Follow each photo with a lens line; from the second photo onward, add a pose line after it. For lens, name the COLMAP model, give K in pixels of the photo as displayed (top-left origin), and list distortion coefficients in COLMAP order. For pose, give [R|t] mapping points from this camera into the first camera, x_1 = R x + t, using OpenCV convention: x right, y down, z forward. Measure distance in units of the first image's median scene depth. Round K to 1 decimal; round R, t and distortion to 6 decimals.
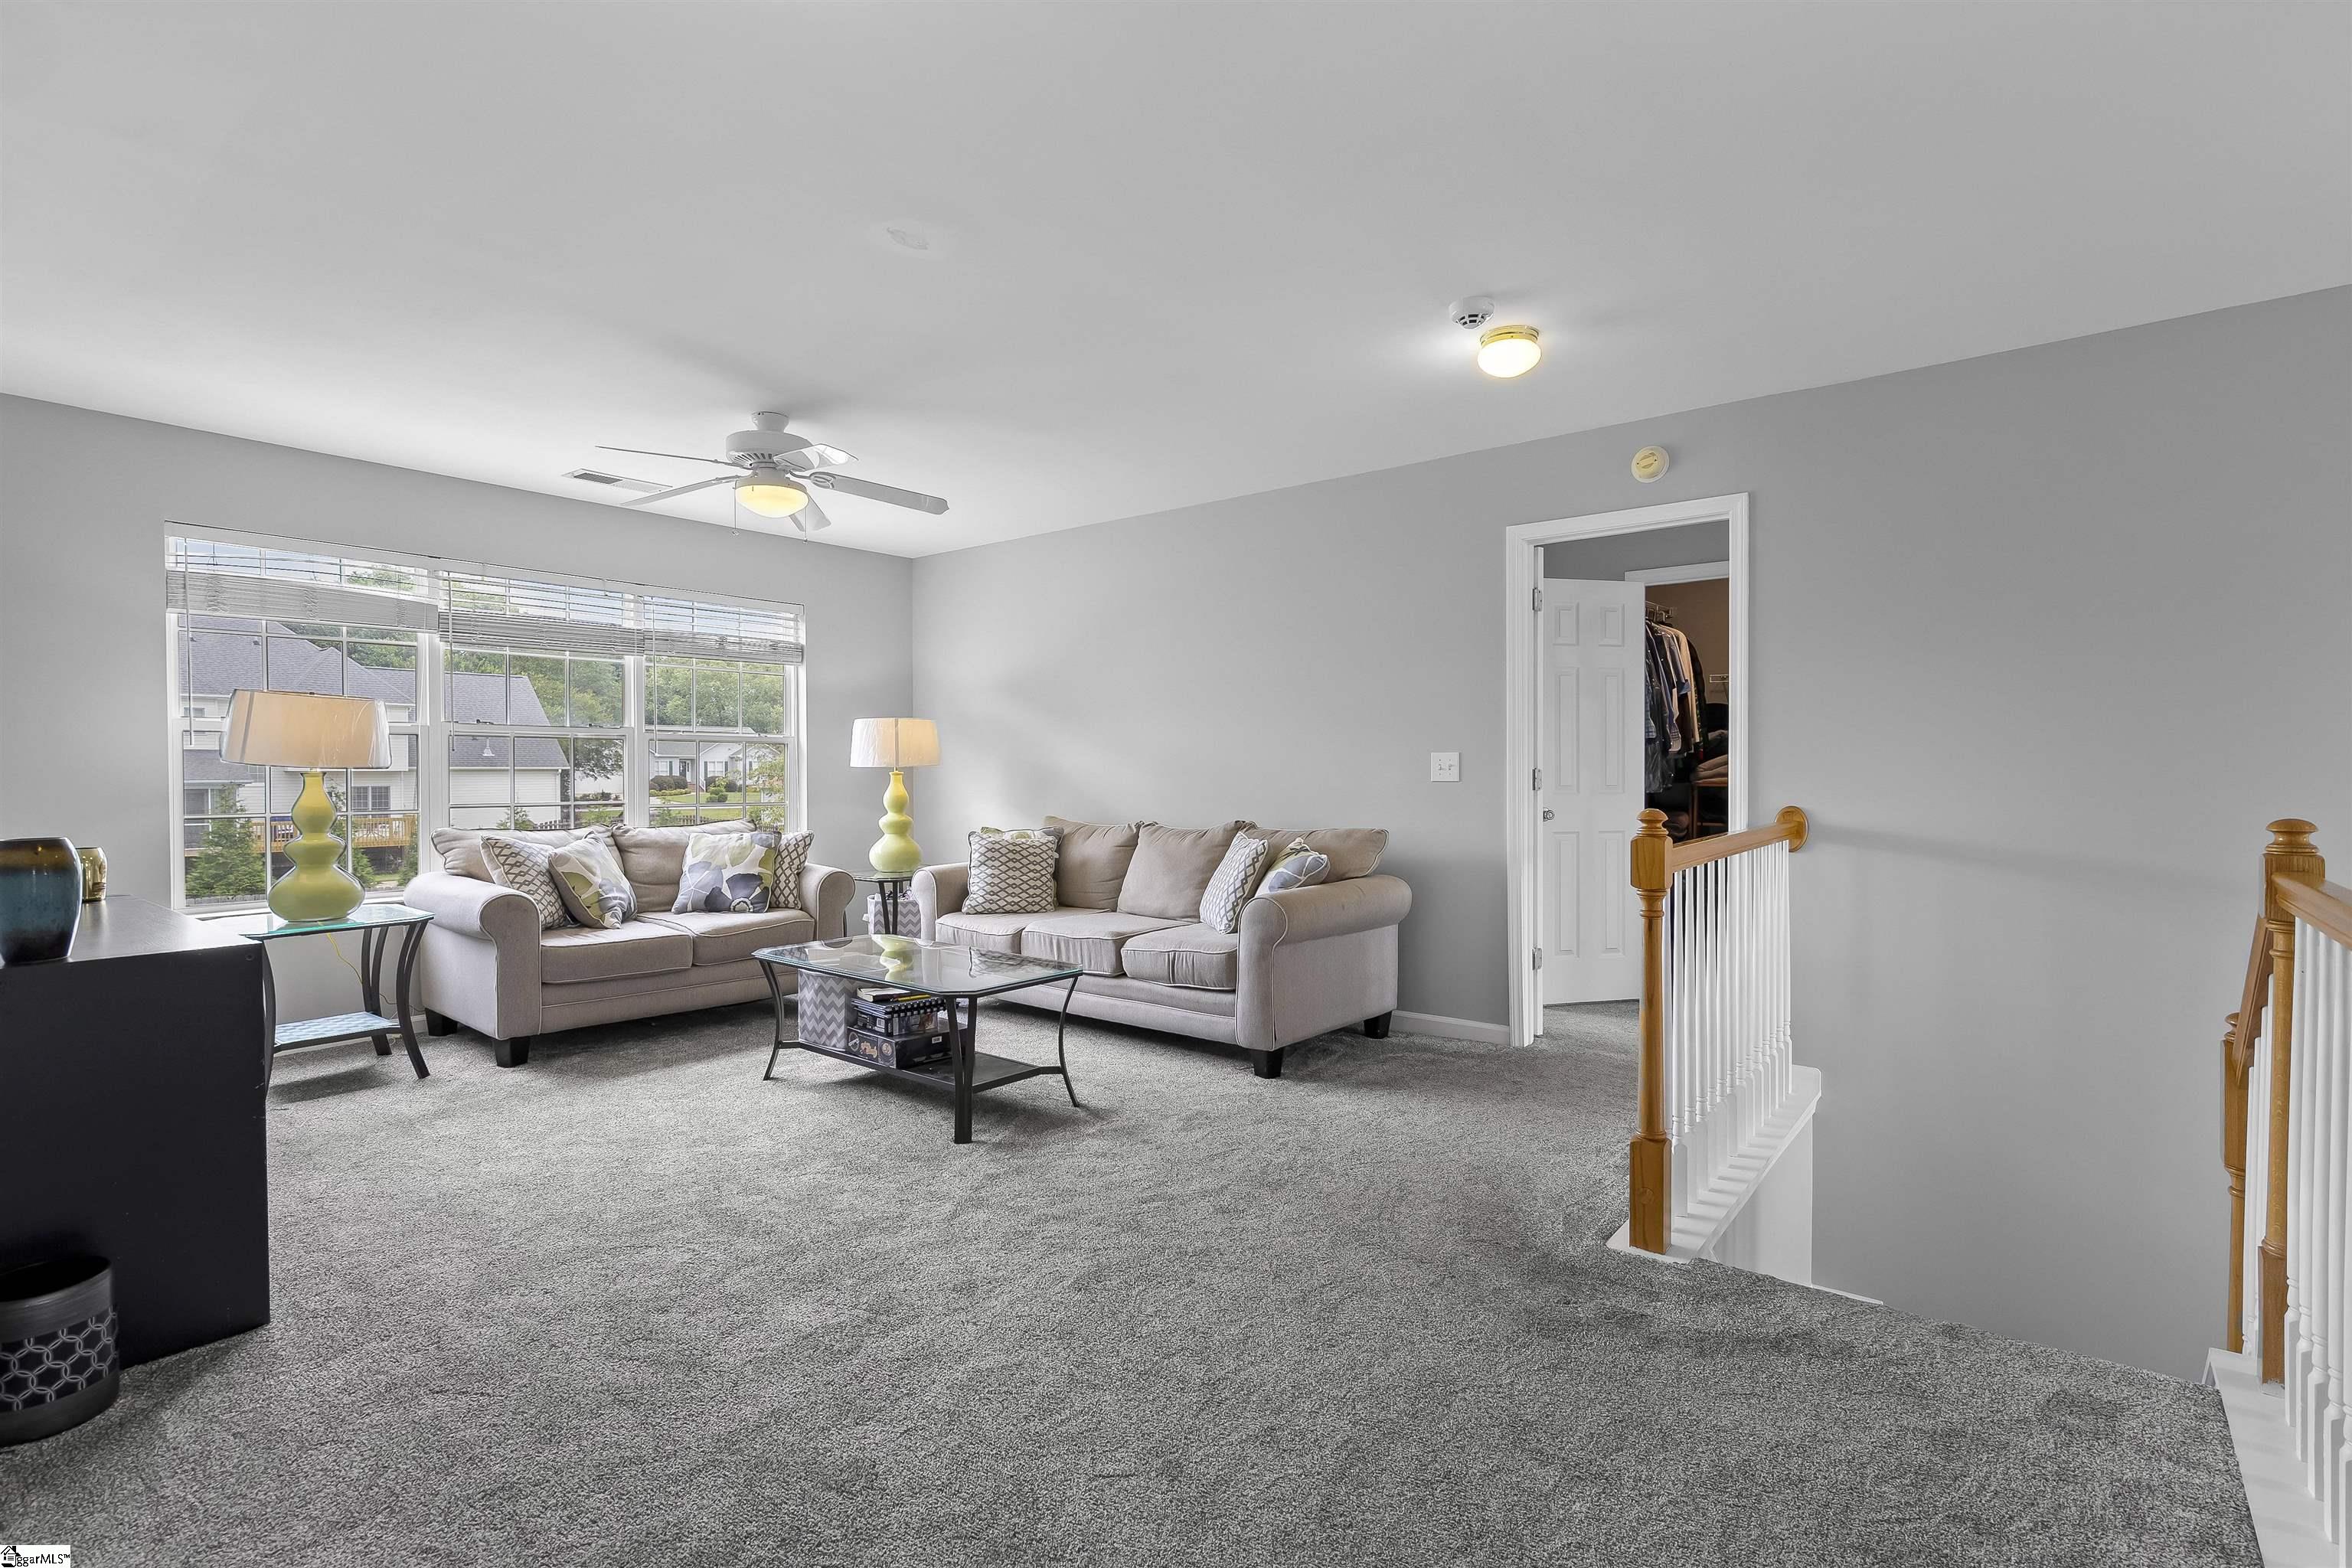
lens RADIAL K [[1116.2, 0, 1177.2], [0, 1116.2, 783.1], [0, 0, 1]] dist [0.001423, 0.000645]
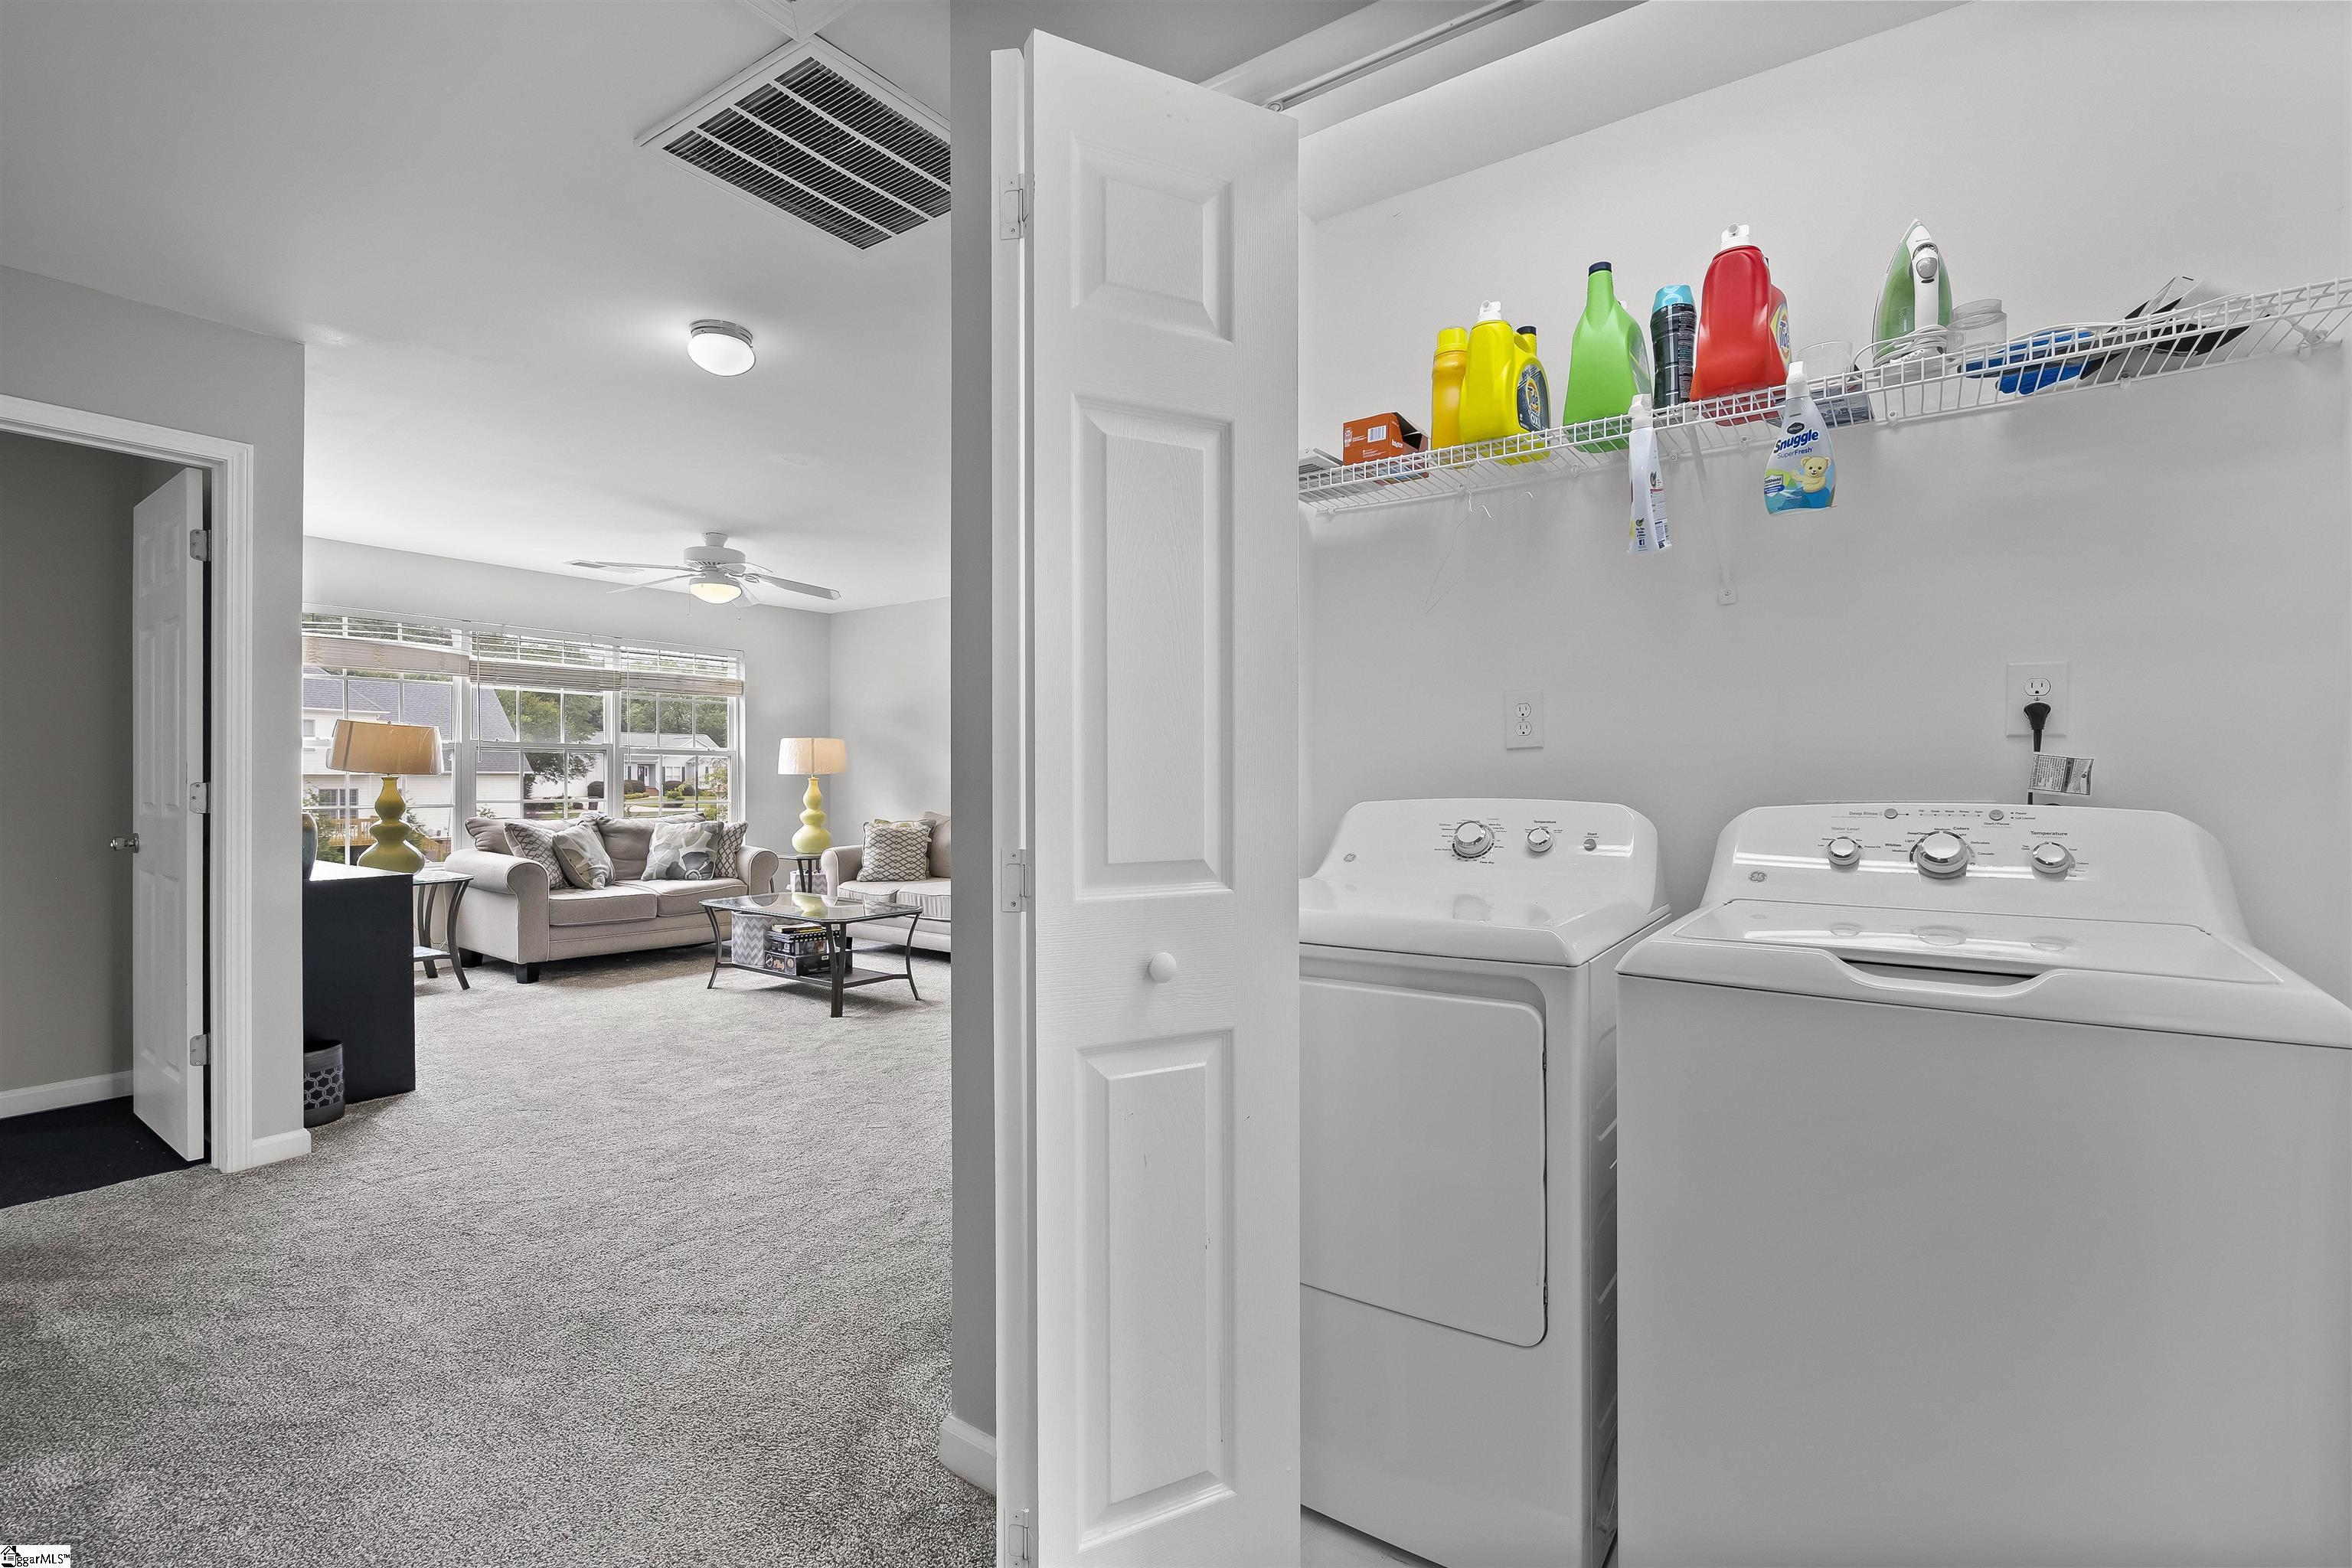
lens RADIAL K [[1060.9, 0, 1177.6], [0, 1060.9, 782.1], [0, 0, 1]] dist [0.003011, 0.000682]
pose [[0.998630, 0.003956, 0.052185, 0.149397], [-0.003610, 0.999971, -0.006720, 0.002003], [-0.052210, 0.006522, 0.998615, -0.368507]]
